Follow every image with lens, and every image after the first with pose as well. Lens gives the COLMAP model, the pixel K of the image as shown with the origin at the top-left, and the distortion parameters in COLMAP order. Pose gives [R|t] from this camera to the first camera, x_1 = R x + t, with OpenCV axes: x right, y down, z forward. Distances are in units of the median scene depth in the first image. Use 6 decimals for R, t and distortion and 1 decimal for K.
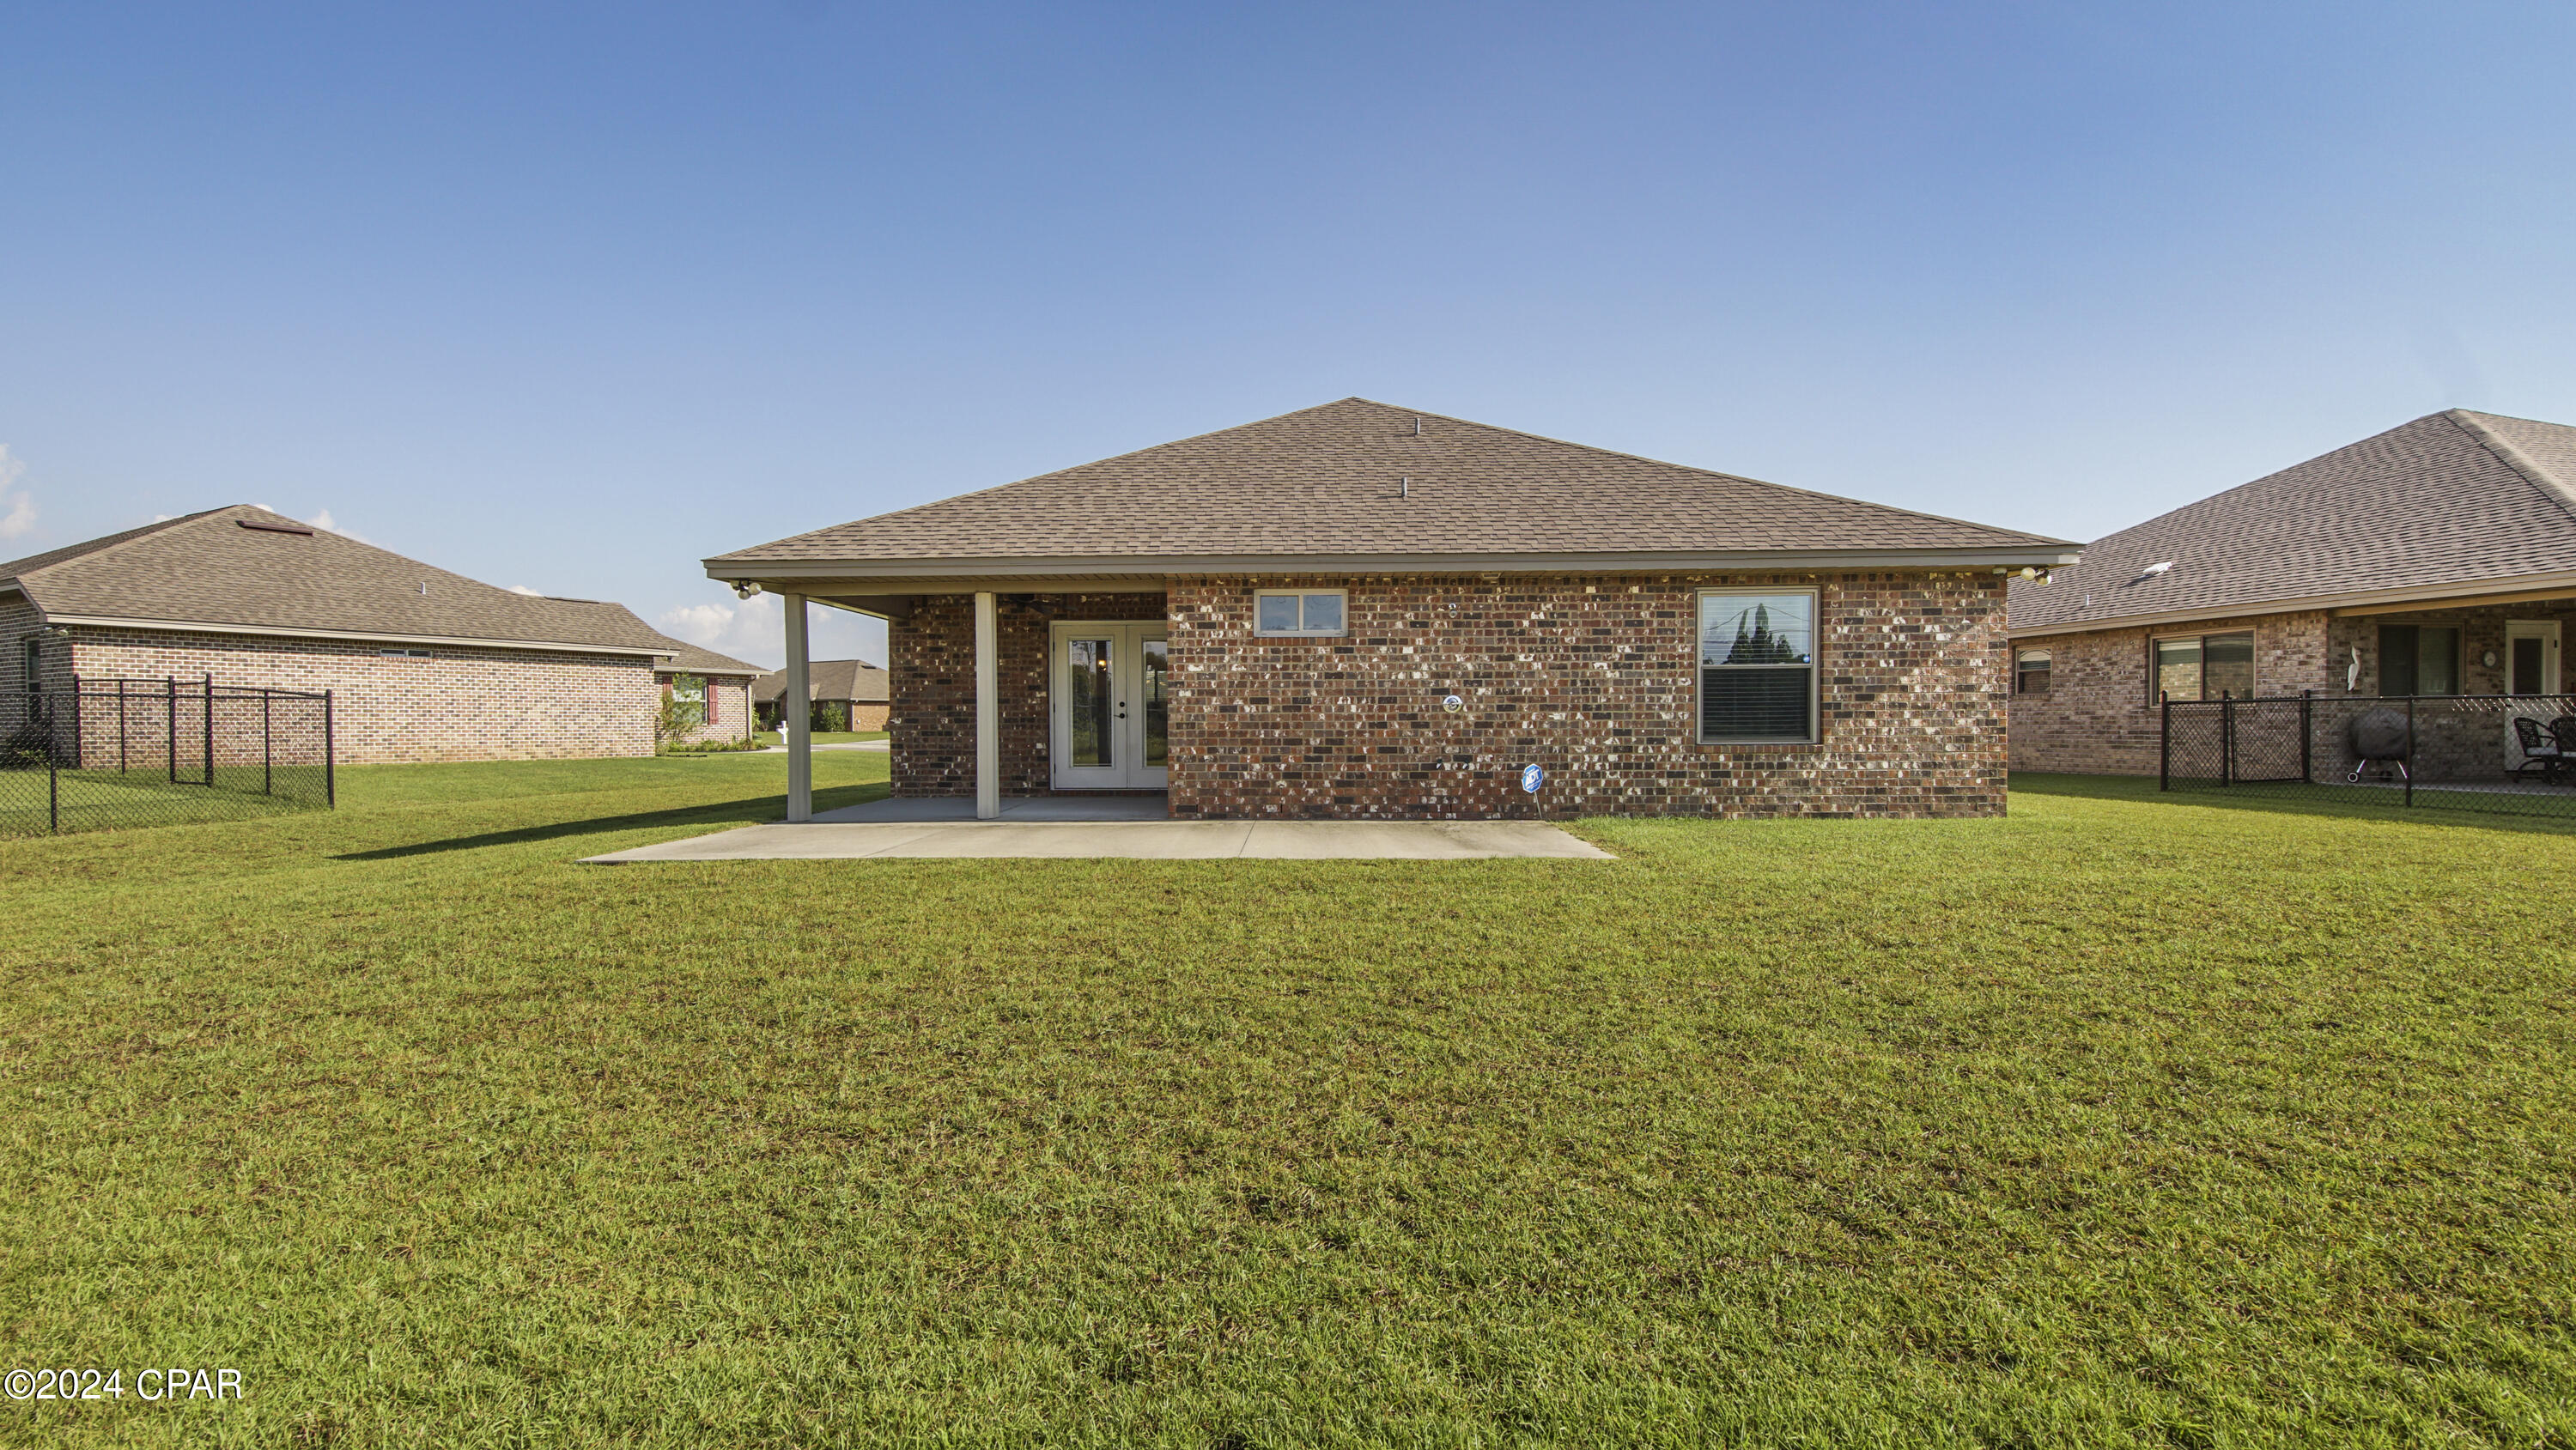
lens RADIAL K [[1189.1, 0, 1292.3], [0, 1189.1, 730.6], [0, 0, 1]] dist [0.012206, -0.008775]
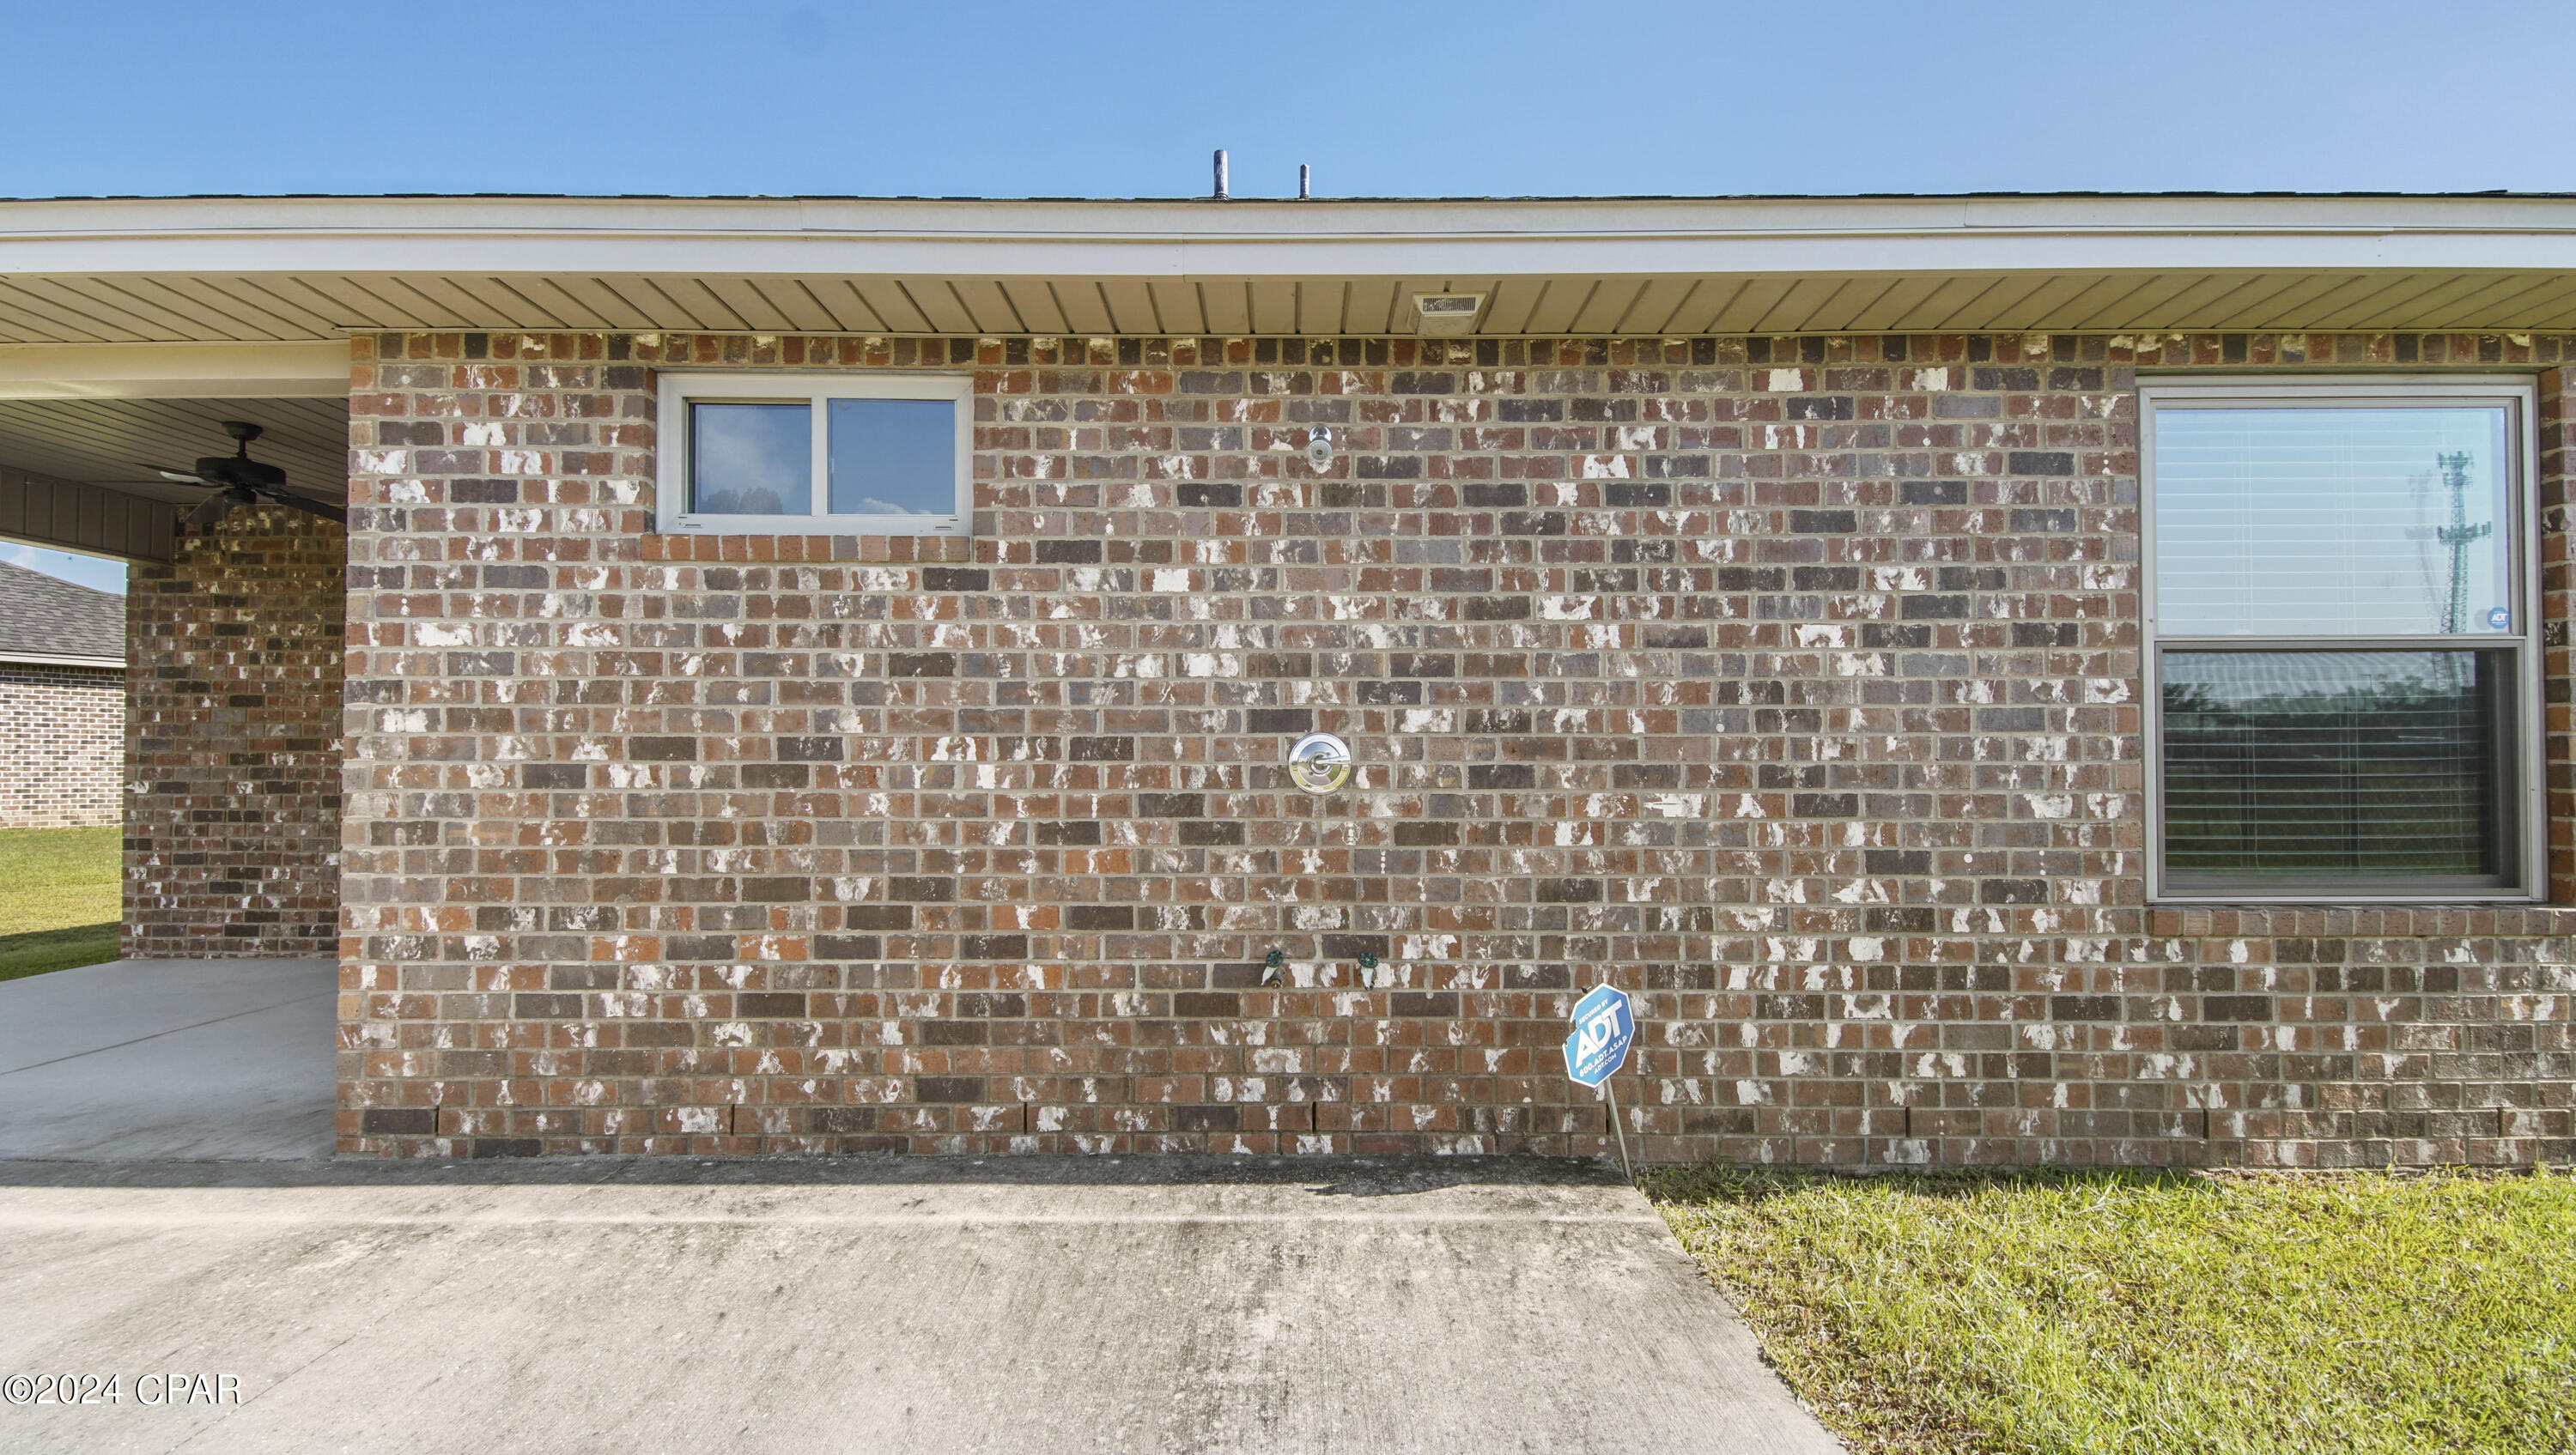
lens RADIAL K [[1171.0, 0, 1280.2], [0, 1171.0, 727.9], [0, 0, 1]] dist [0.012108, -0.000329]
pose [[0.999850, 0.005109, 0.016562, 0.119814], [-0.004443, 0.999190, -0.040002, -0.019244], [-0.016753, 0.039922, 0.999062, 0.708886]]
